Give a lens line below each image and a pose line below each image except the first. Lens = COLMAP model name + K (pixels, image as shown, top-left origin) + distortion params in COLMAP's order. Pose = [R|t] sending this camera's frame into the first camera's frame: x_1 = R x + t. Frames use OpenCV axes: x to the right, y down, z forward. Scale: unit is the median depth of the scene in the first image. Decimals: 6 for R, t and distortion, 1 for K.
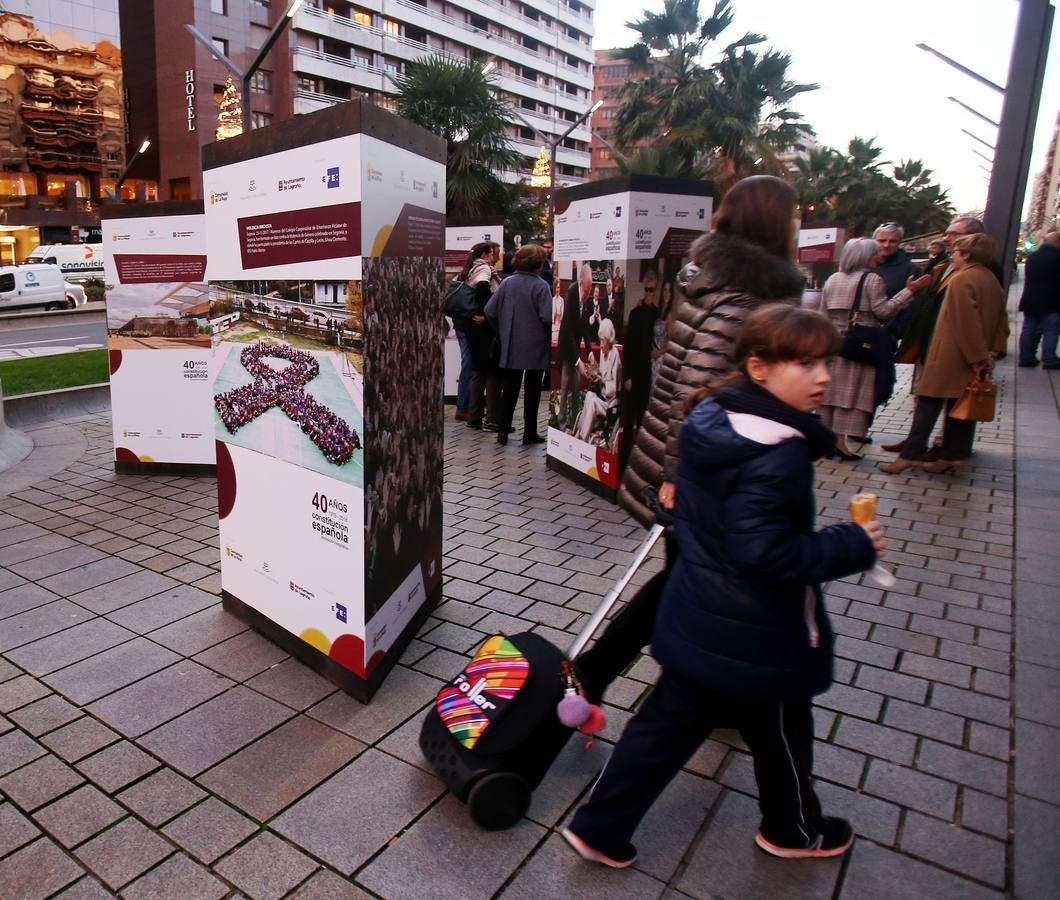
lens RADIAL K [[954.2, 0, 530.0], [0, 954.2, 450.0], [0, 0, 1]] dist [-0.105999, 0.009144]
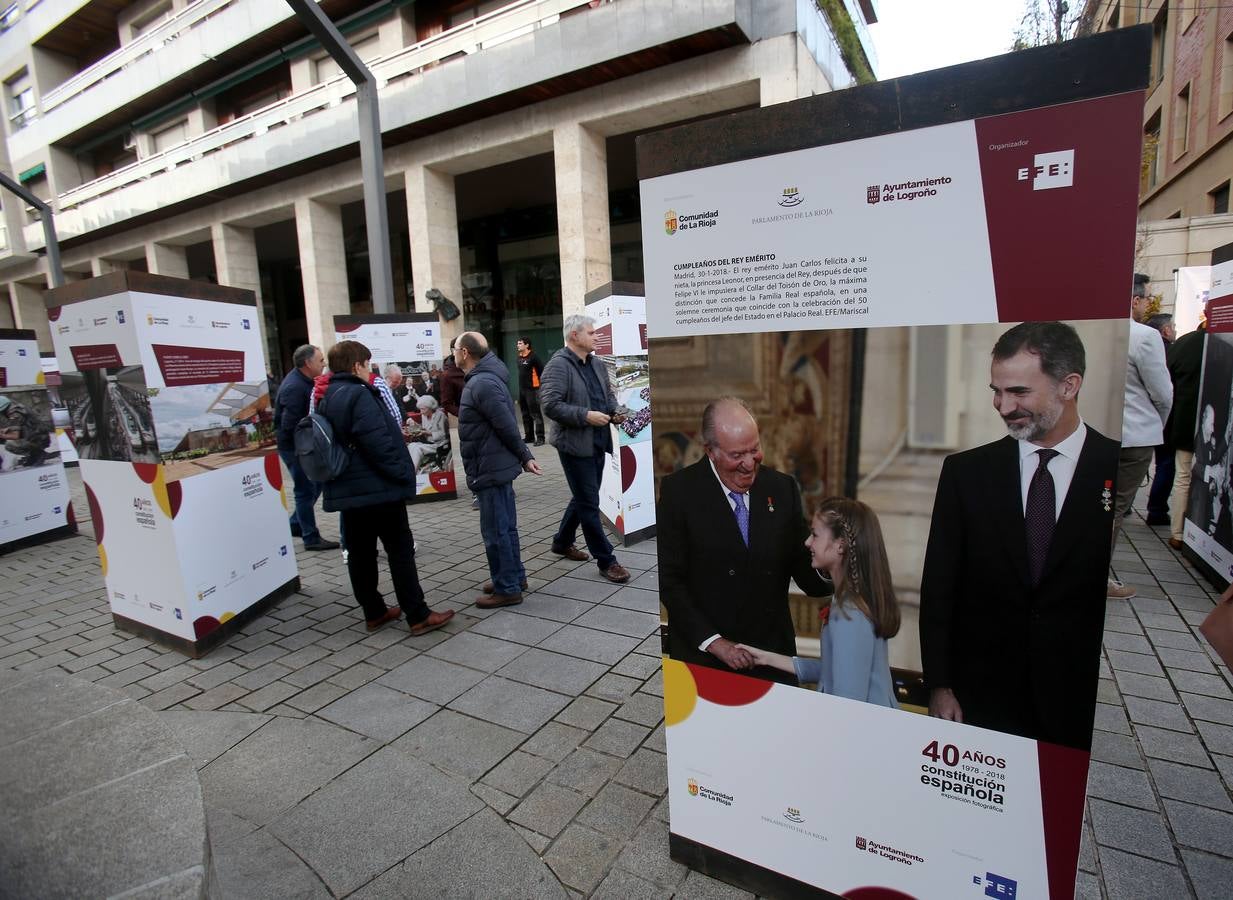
lens RADIAL K [[630.3, 0, 616.5], [0, 630.3, 450.0], [0, 0, 1]] dist [-0.000385, 0.000023]
pose [[-0.155050, -0.123036, 0.980215, -1.038595], [0.244376, 0.956601, 0.158727, -0.135396], [-0.957204, 0.264152, -0.118254, 0.805062]]
